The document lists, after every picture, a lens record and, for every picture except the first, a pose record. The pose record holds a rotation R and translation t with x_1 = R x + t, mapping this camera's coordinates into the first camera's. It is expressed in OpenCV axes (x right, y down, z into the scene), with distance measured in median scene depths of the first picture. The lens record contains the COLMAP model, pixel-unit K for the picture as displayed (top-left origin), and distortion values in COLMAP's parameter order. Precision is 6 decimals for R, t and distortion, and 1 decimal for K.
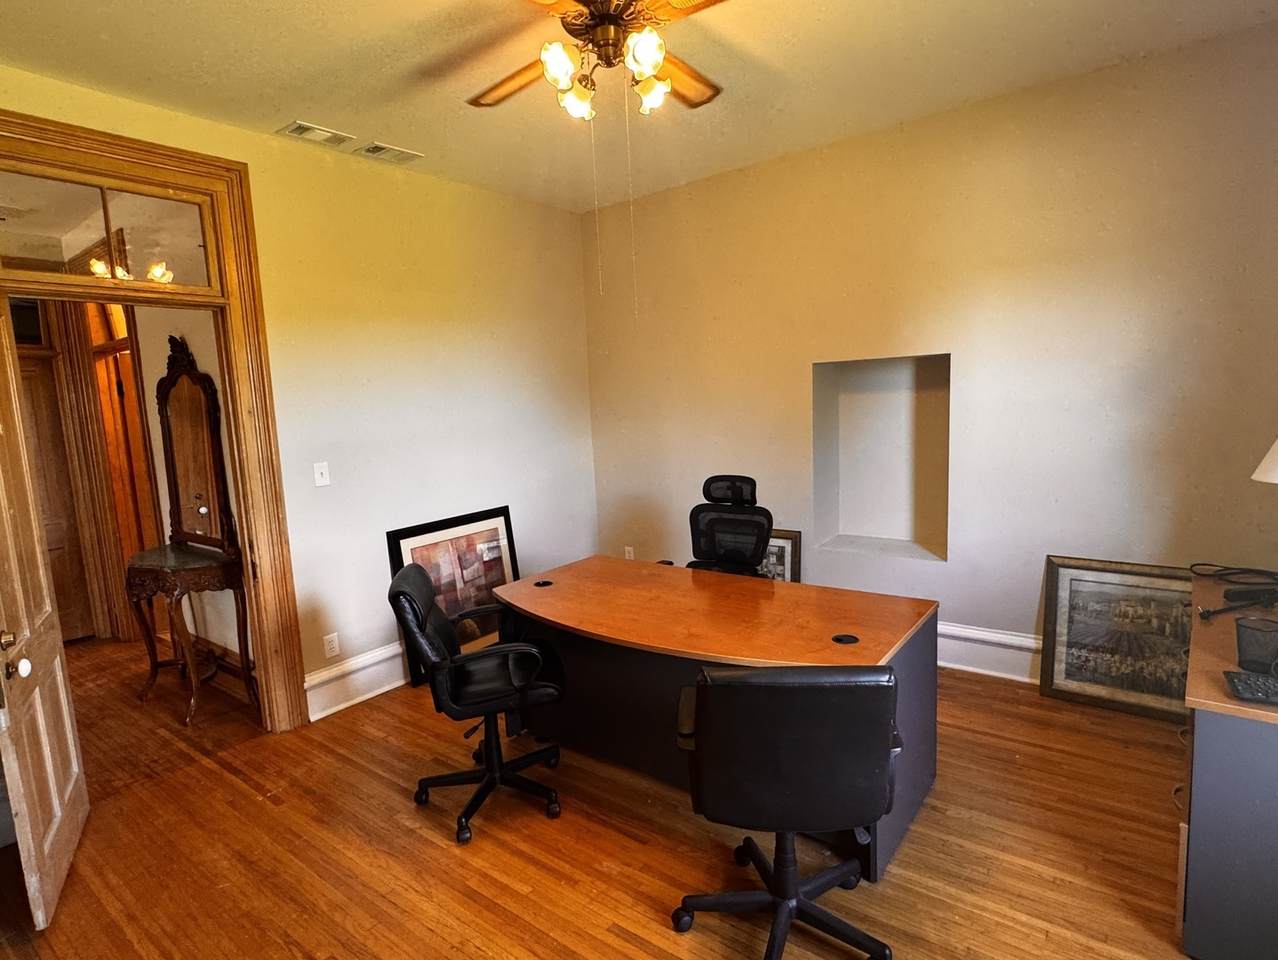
lens RADIAL K [[674.7, 0, 633.6], [0, 674.7, 482.0], [0, 0, 1]] dist [-0.002125, -0.000363]
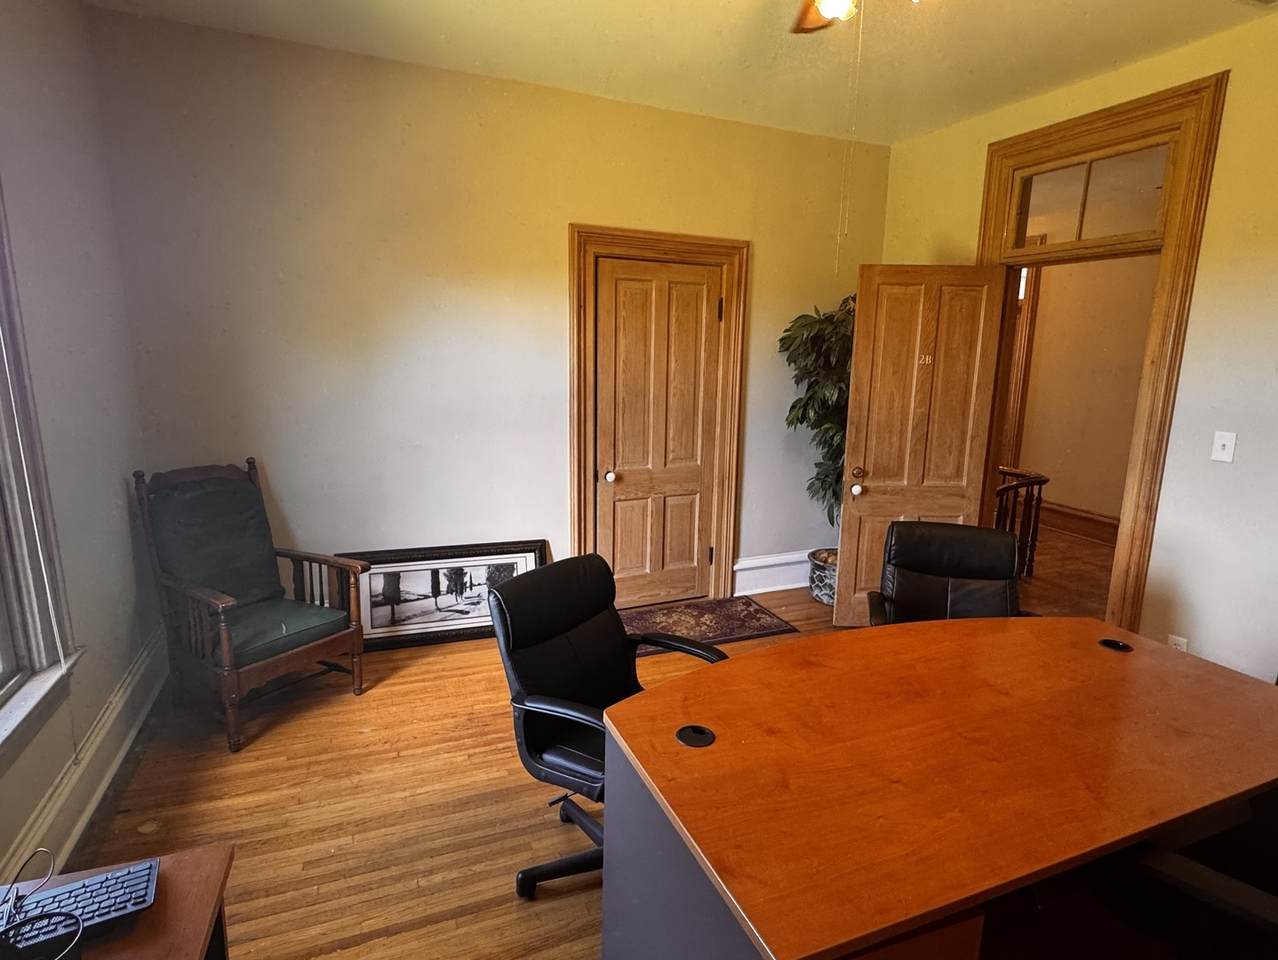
lens RADIAL K [[674.7, 0, 629.8], [0, 674.7, 482.4], [0, 0, 1]] dist [-0.002125, -0.000363]
pose [[-0.507159, 0.199933, -0.838342, 0.605304], [-0.097705, 0.953112, 0.286411, -0.139501], [0.856296, 0.227166, -0.463845, 0.834647]]
